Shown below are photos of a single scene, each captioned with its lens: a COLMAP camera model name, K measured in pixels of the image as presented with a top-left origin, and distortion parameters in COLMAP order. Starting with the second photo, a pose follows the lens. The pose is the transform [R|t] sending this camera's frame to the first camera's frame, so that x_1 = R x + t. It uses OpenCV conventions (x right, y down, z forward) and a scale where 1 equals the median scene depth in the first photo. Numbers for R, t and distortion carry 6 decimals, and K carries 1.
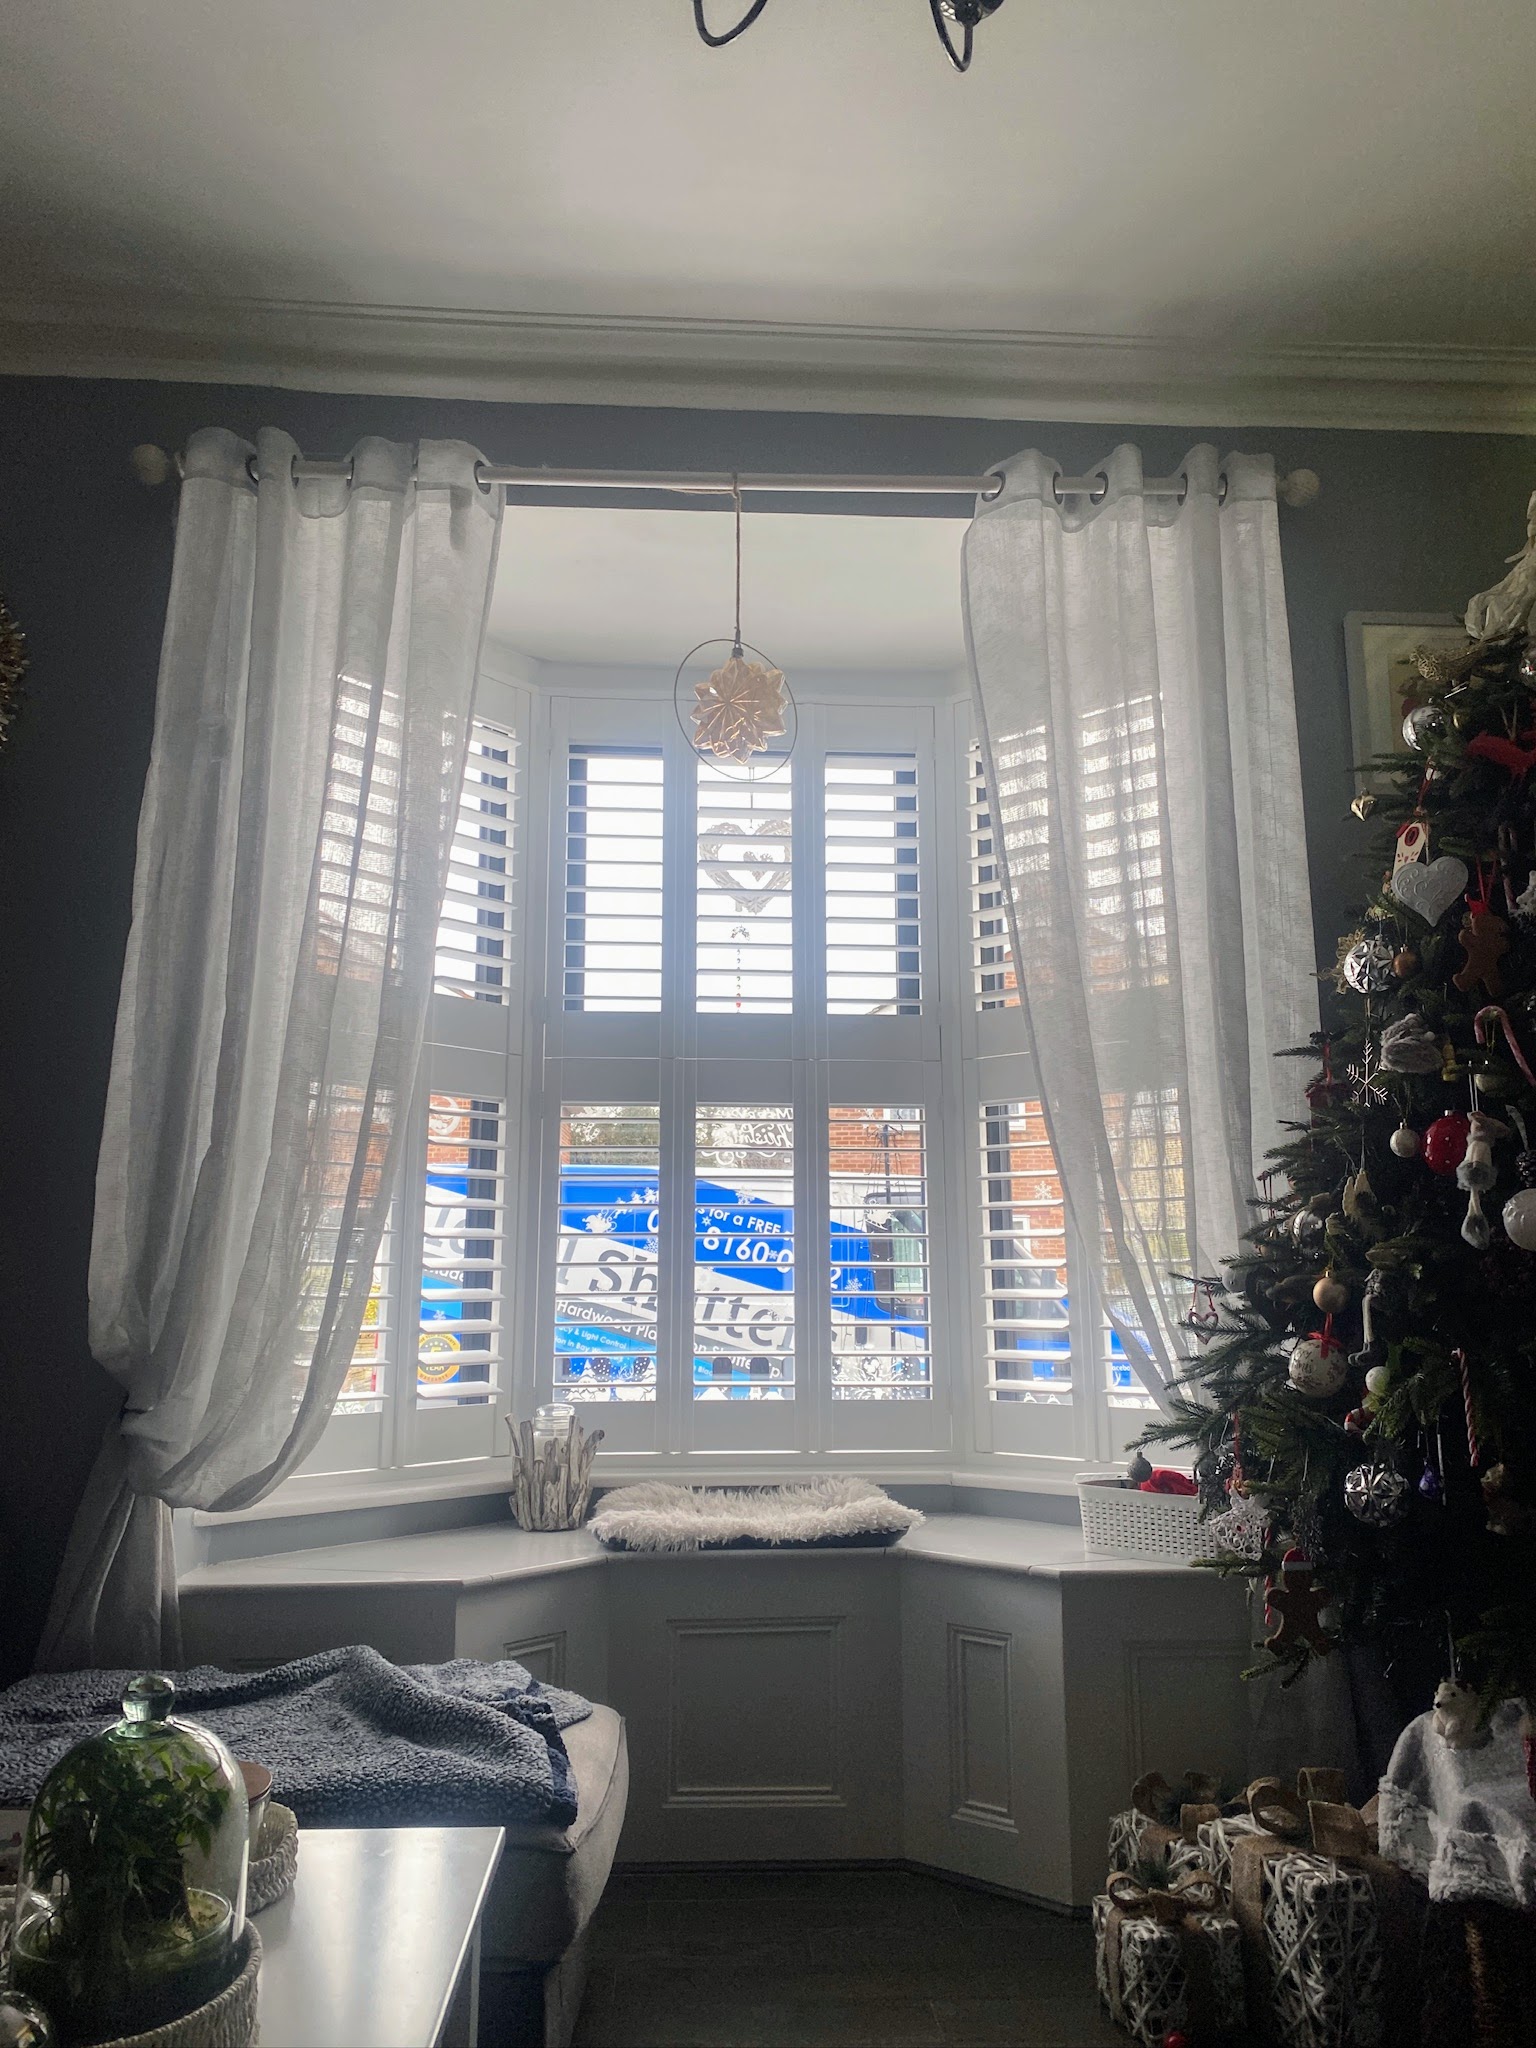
lens RADIAL K [[1536.1, 0, 768.0], [0, 1536.1, 1024.0], [0, 0, 1]] dist [-0.001324, -0.002708]
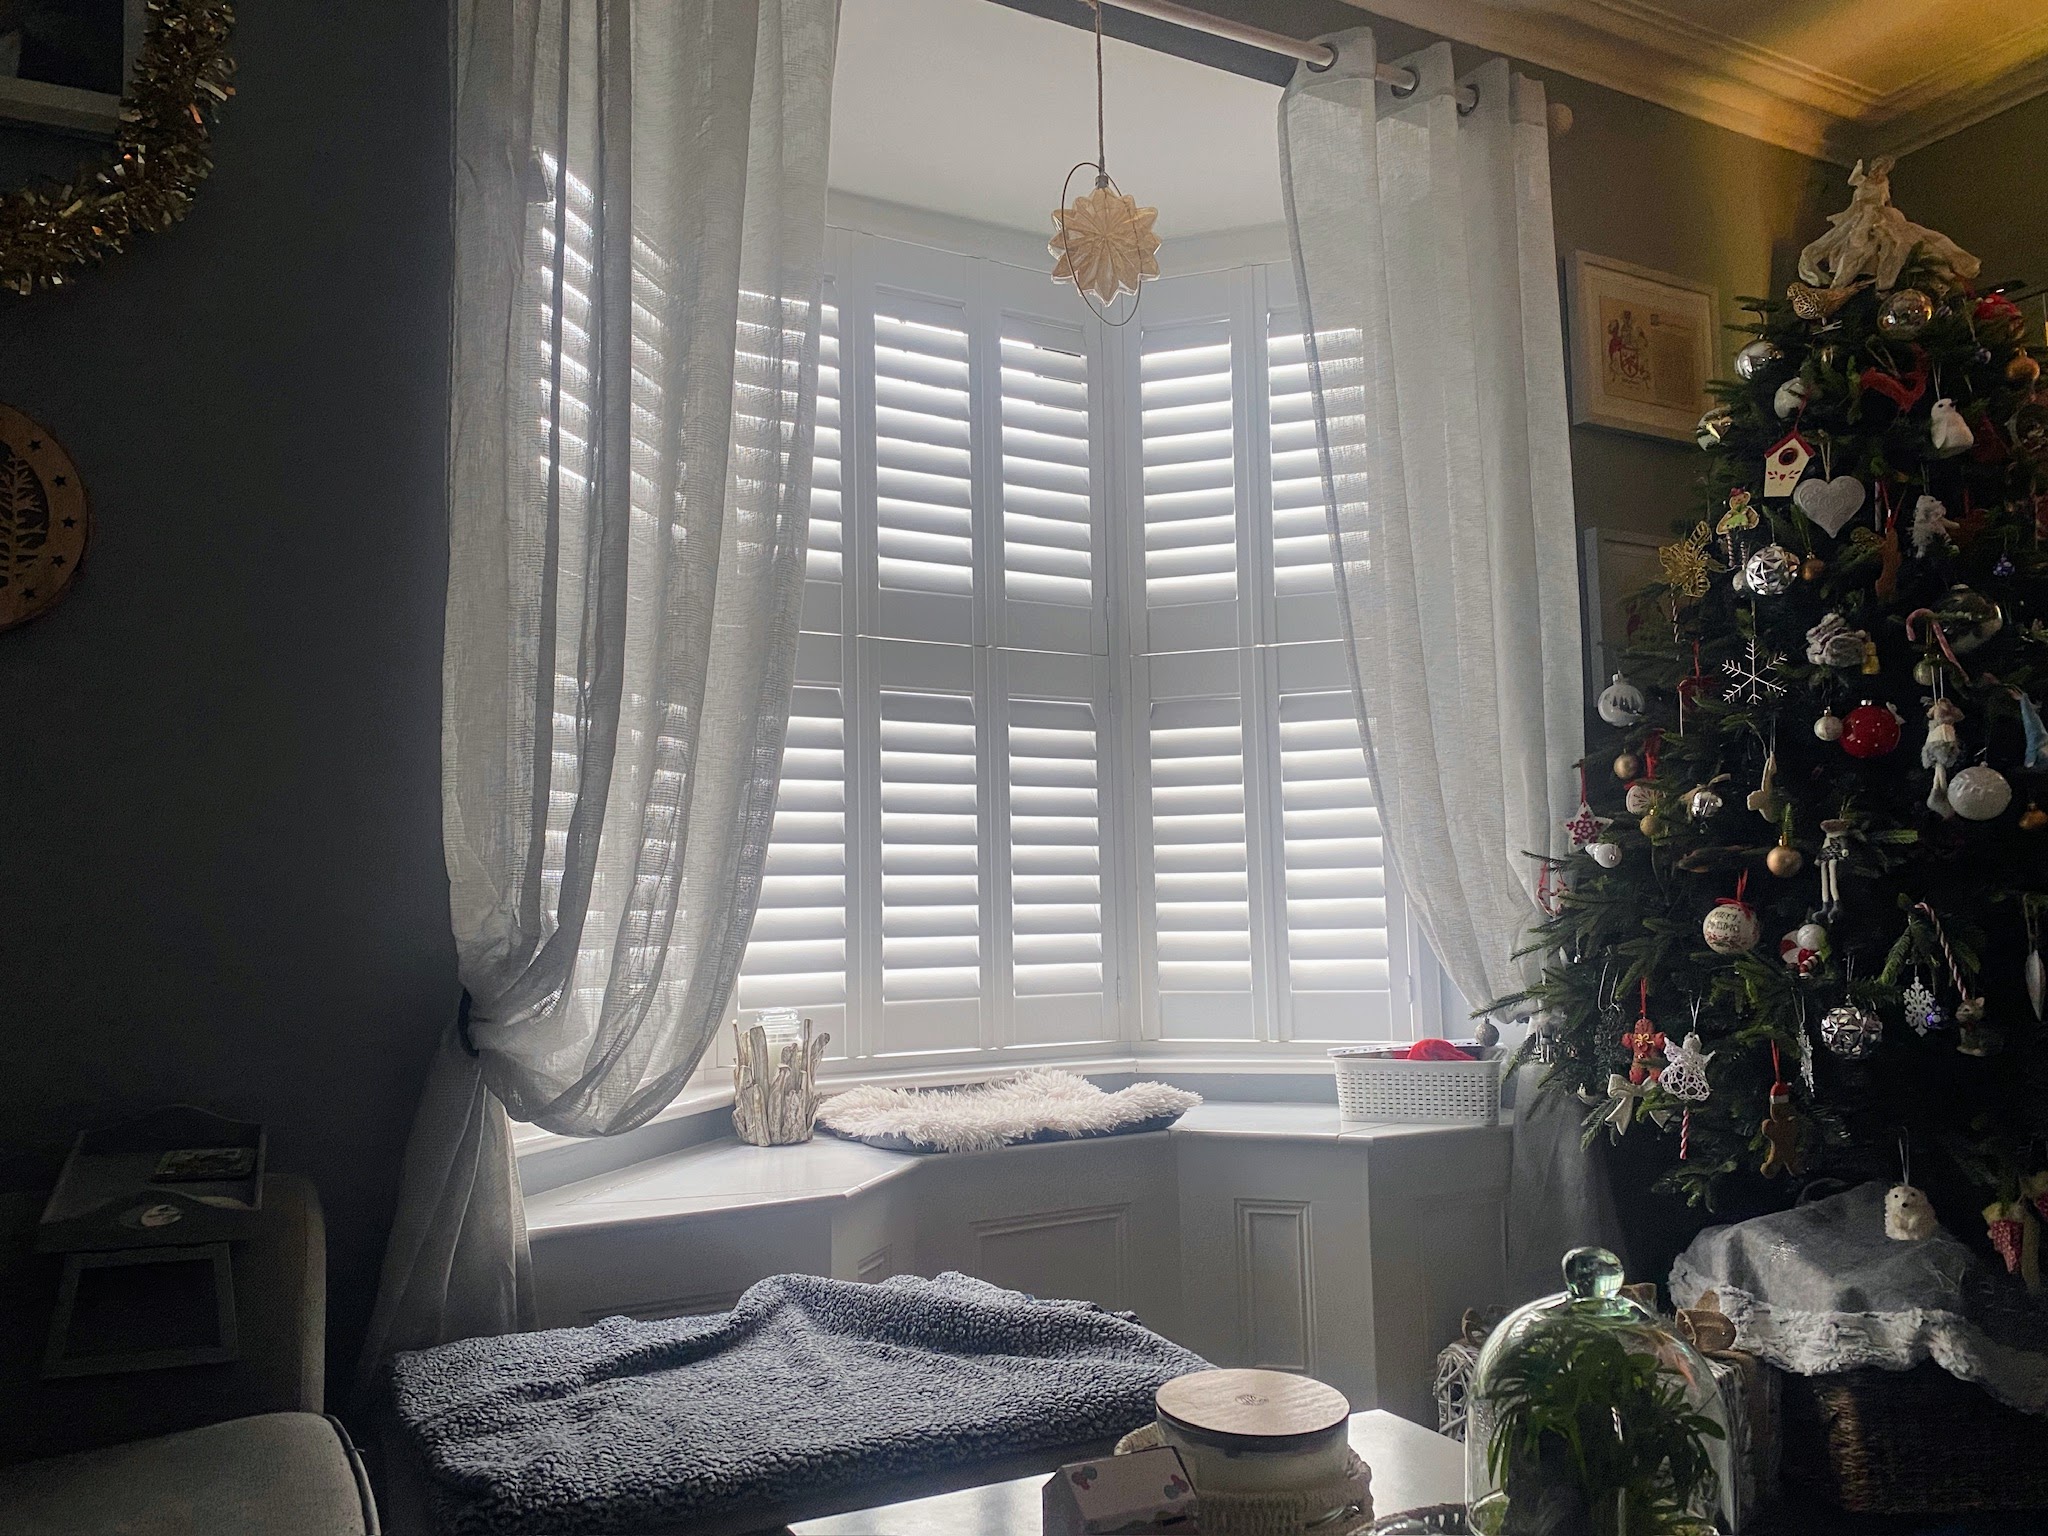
lens RADIAL K [[1507.3, 0, 997.2], [0, 1507.3, 804.1], [0, 0, 1]] dist [0.007672, 0.001950]
pose [[0.912013, 0.017532, 0.409786, -0.435783], [-0.055124, 0.995261, 0.080104, 0.057247], [-0.406440, -0.095645, 0.908658, 0.174952]]
